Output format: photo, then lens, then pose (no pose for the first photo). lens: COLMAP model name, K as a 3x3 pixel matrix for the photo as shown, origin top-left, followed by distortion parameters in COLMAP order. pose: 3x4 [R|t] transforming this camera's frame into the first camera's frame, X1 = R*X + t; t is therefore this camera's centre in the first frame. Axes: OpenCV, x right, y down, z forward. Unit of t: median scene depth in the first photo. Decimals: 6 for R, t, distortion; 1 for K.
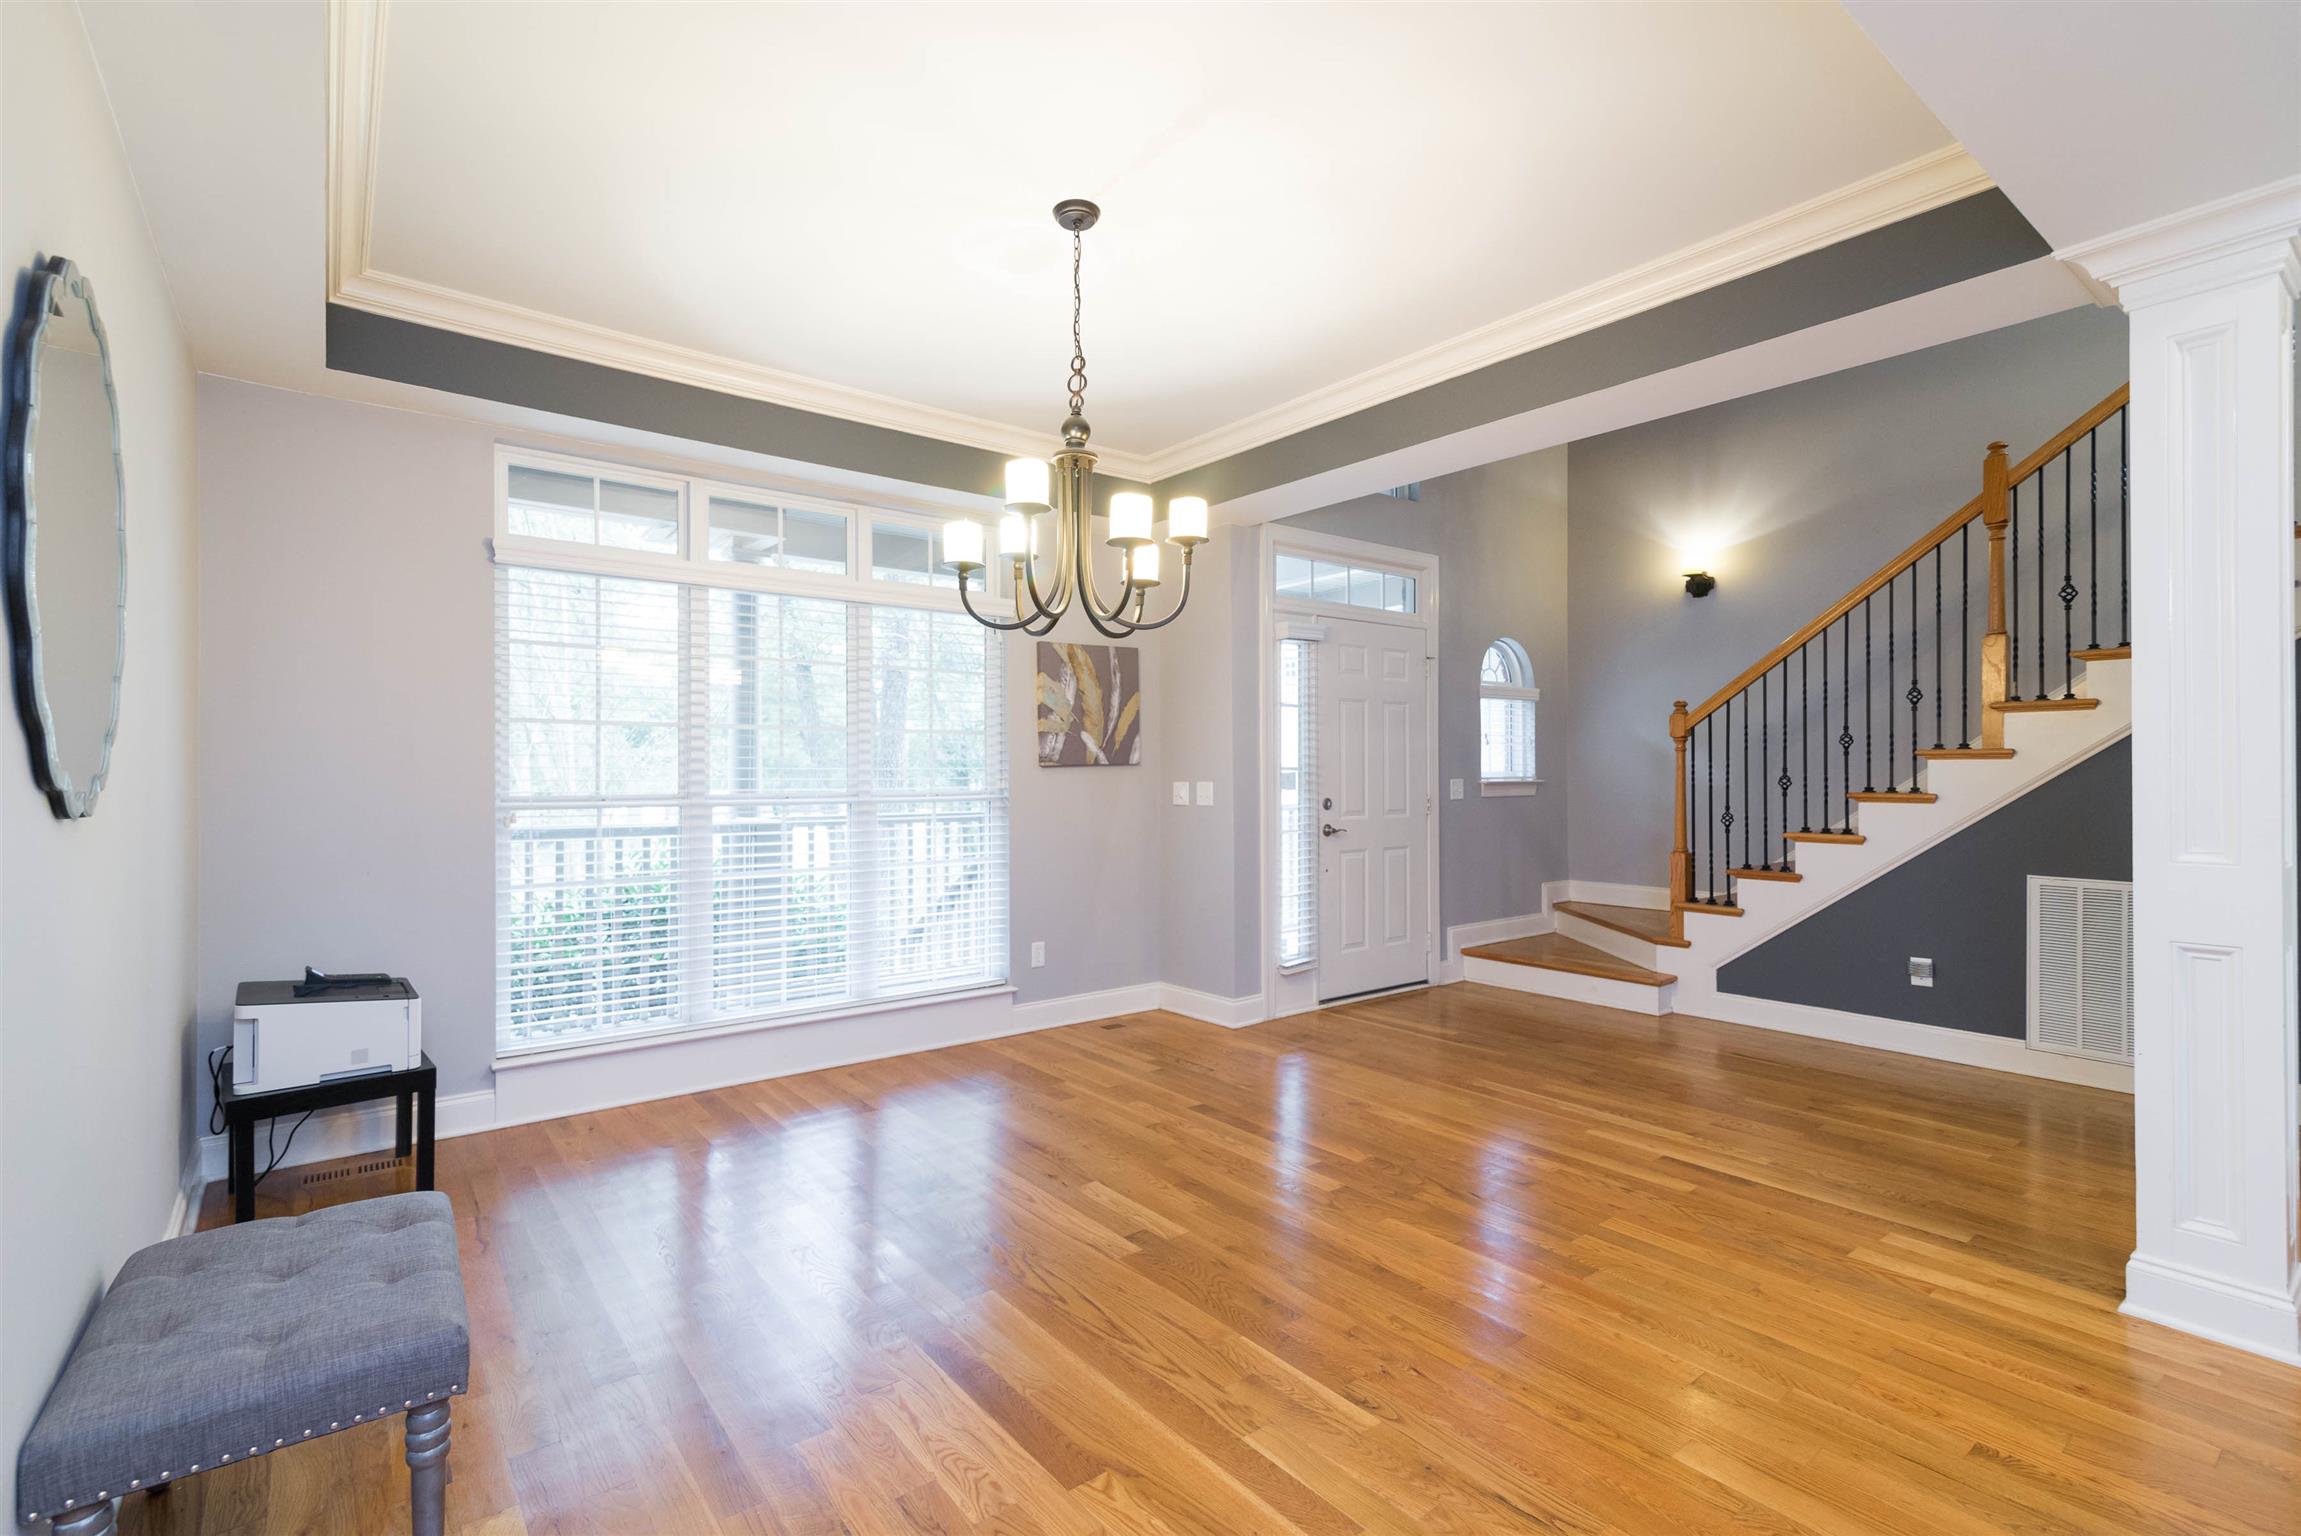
lens RADIAL K [[1038.3, 0, 1135.2], [0, 1038.3, 767.4], [0, 0, 1]] dist [0.017023, -0.001629]
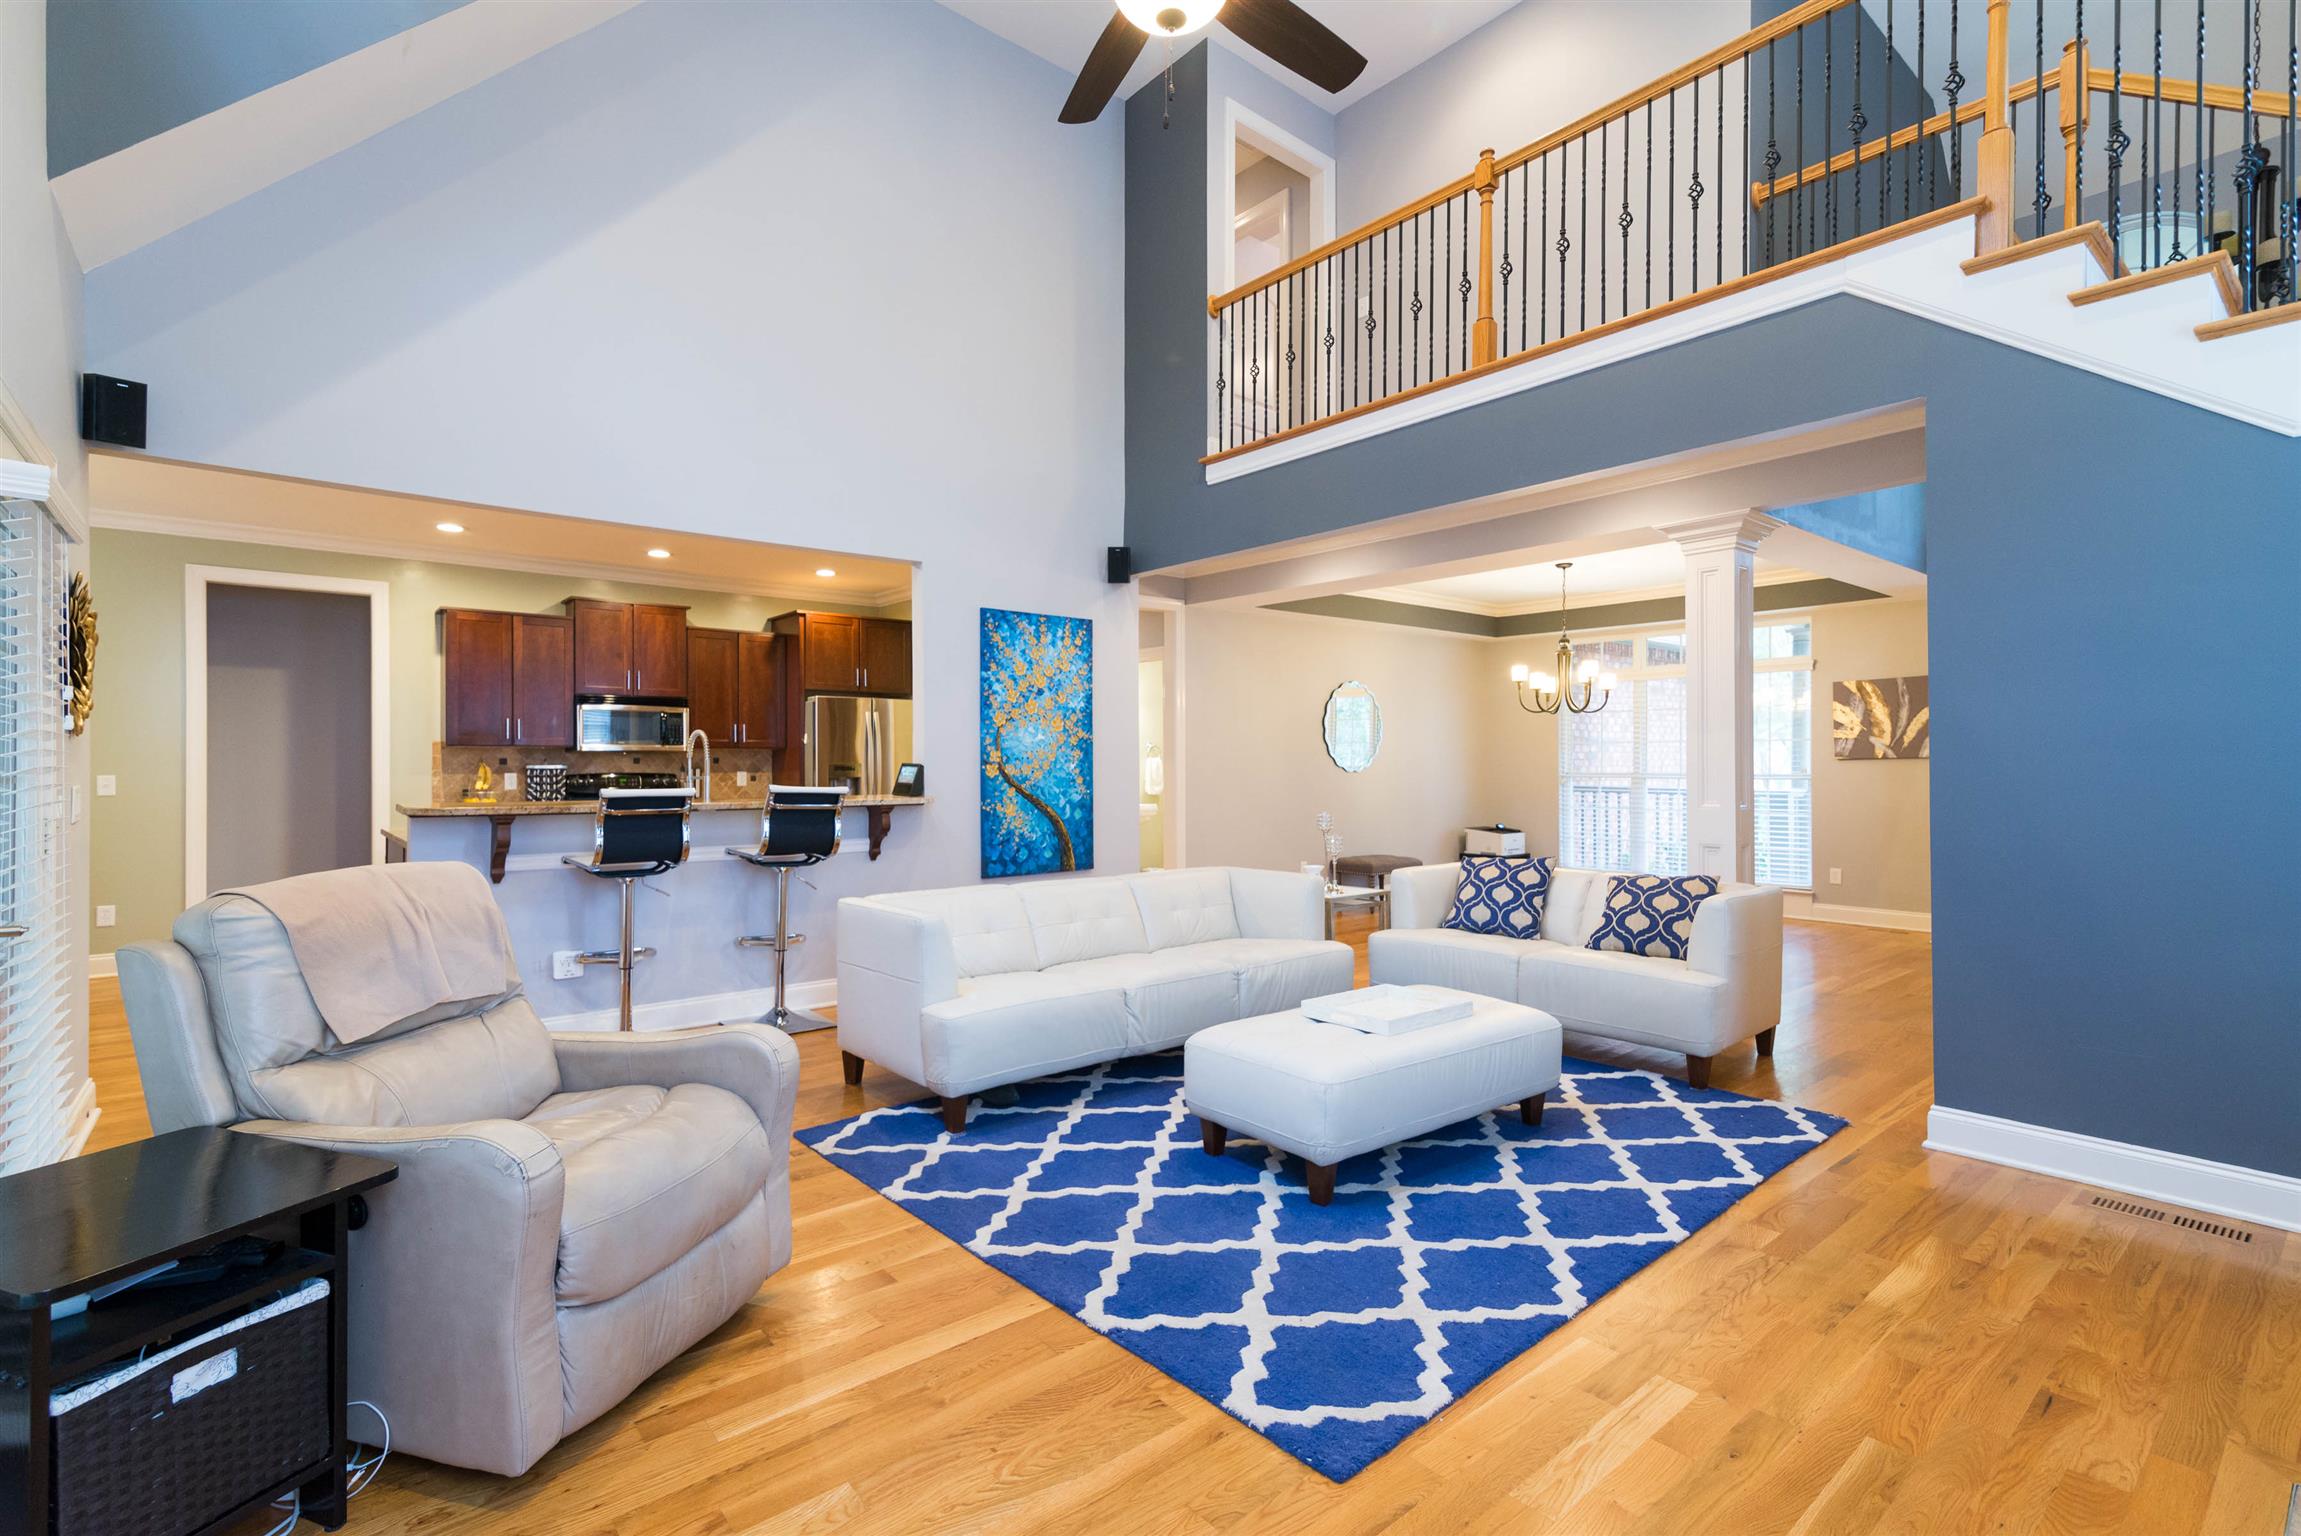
lens RADIAL K [[1038.3, 0, 1139.5], [0, 1038.3, 763.9], [0, 0, 1]] dist [0.017023, -0.001629]
pose [[0.049006, 0.001592, -0.998797, 1.474539], [0.001888, 0.999997, 0.001686, 0.000844], [0.998797, -0.001968, 0.049003, -0.158289]]
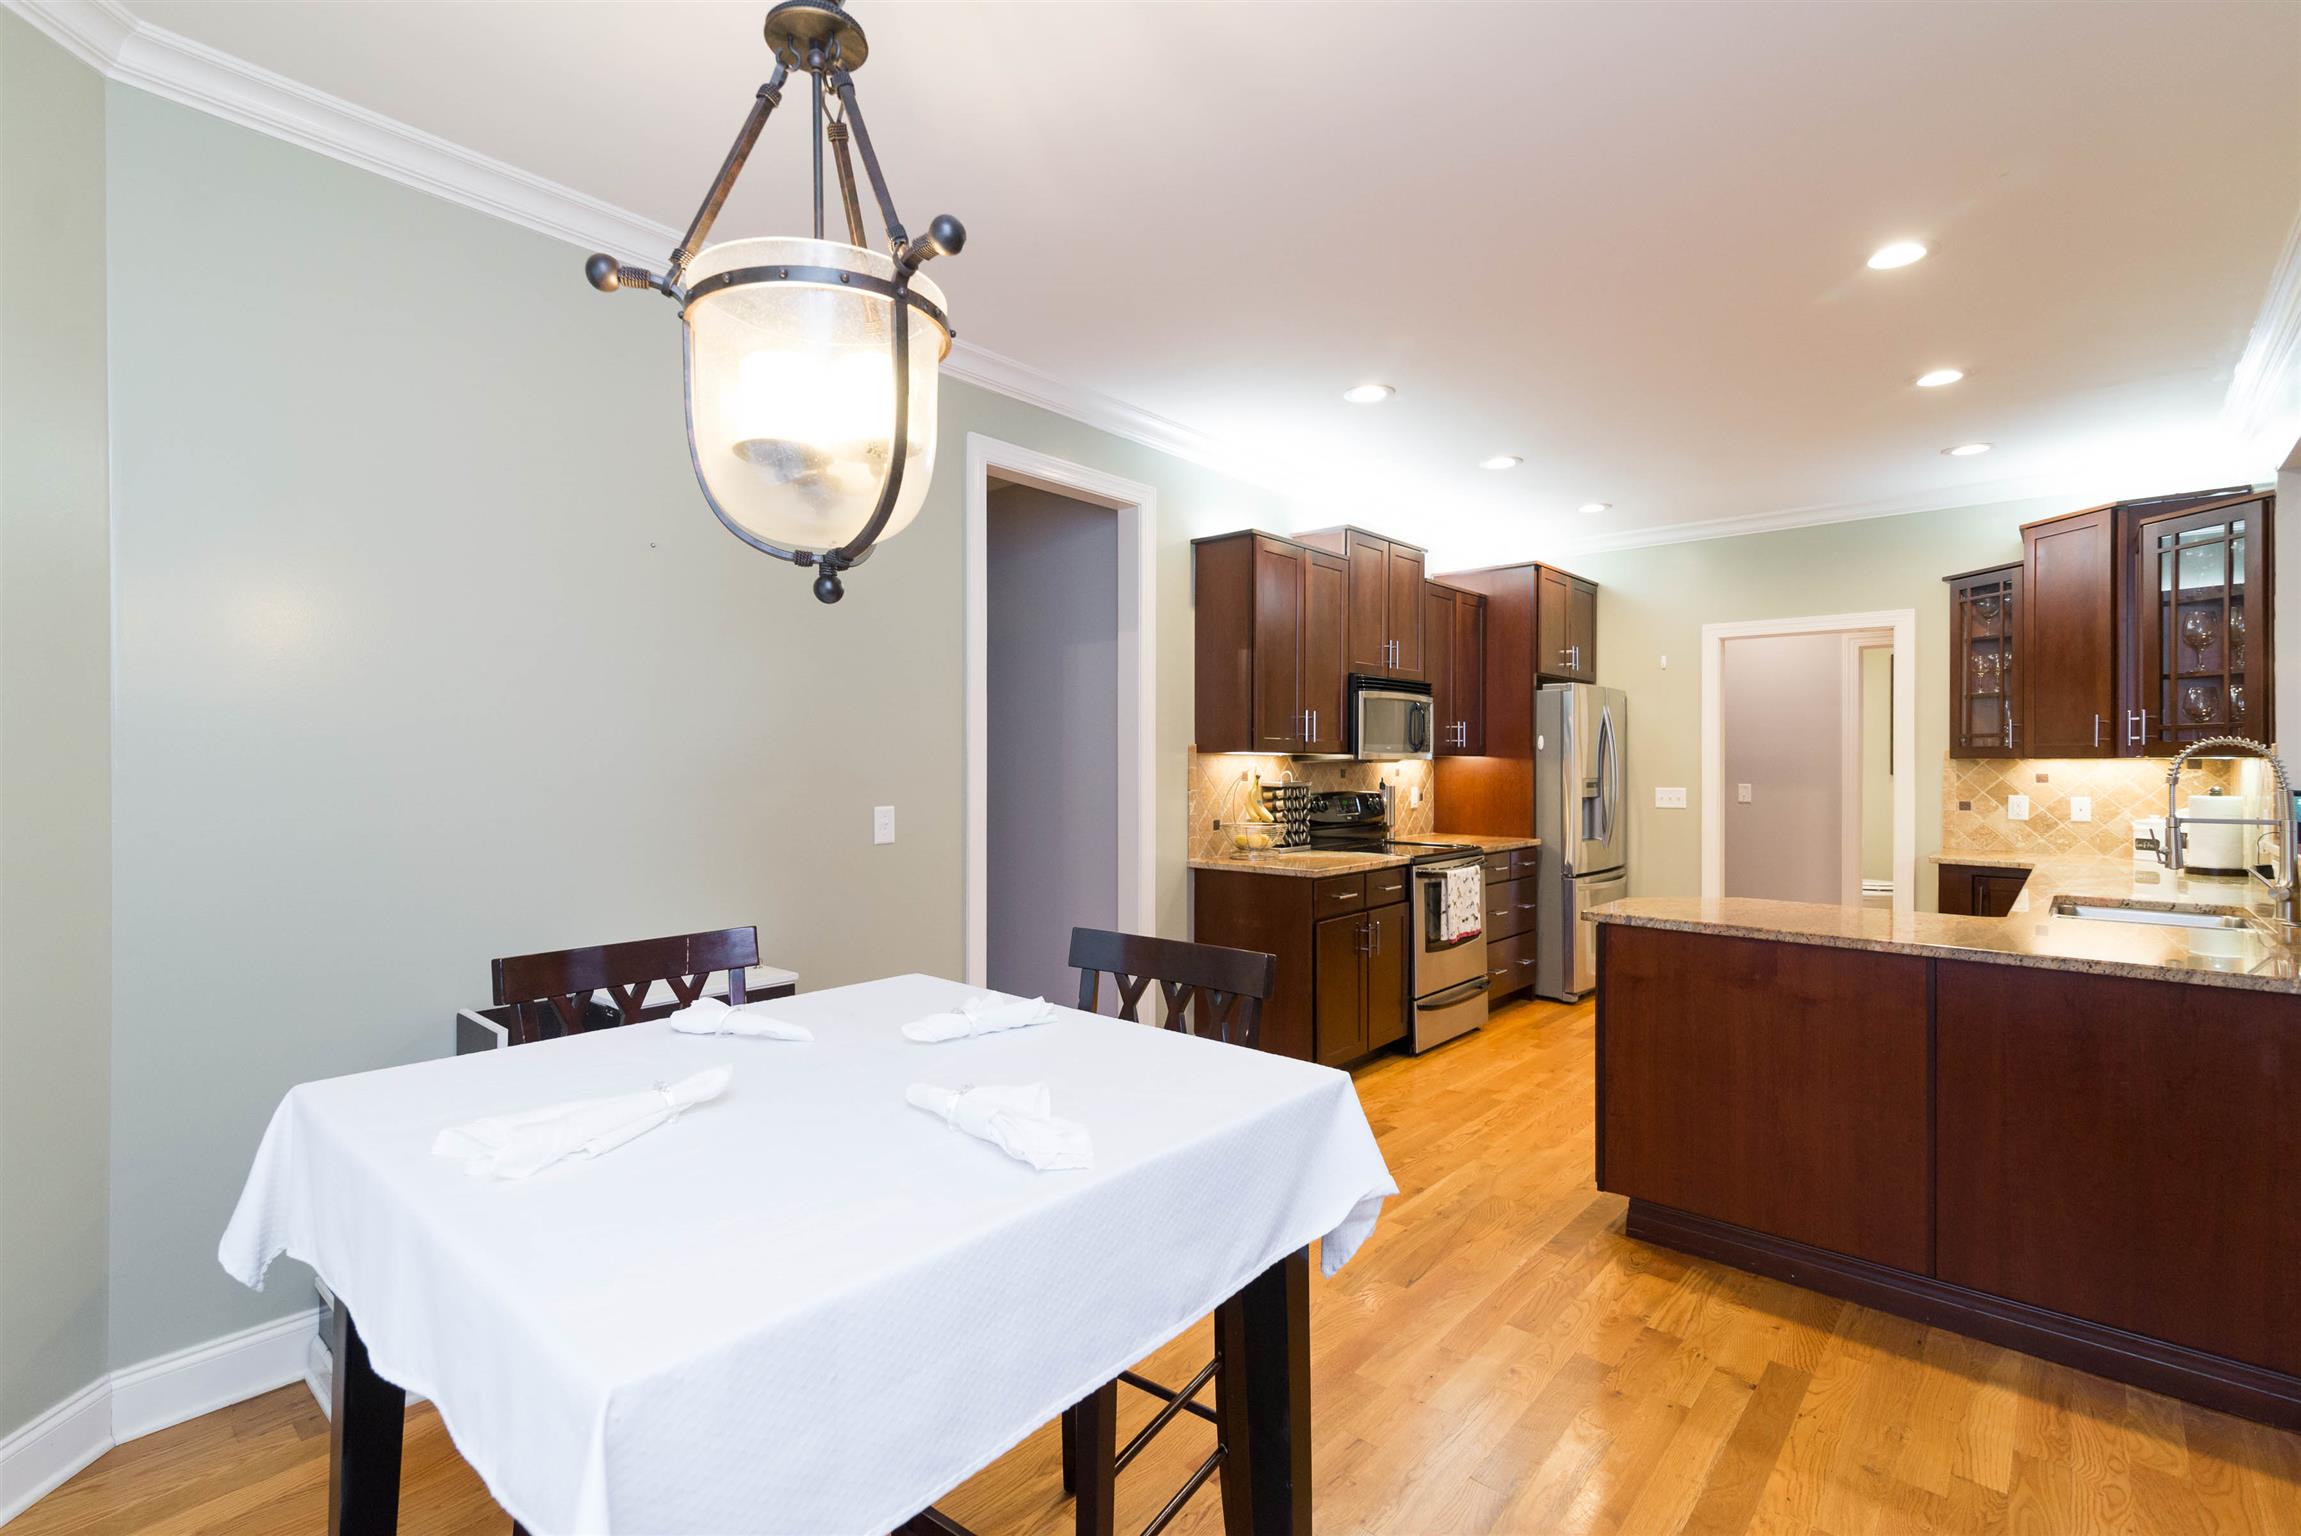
lens RADIAL K [[1038.3, 0, 1137.4], [0, 1038.3, 763.6], [0, 0, 1]] dist [0.017023, -0.001629]
pose [[0.191934, 0.005731, -0.981391, 0.880913], [-0.005317, 0.999974, 0.004800, -0.016731], [0.981393, 0.004297, 0.191960, -1.241456]]
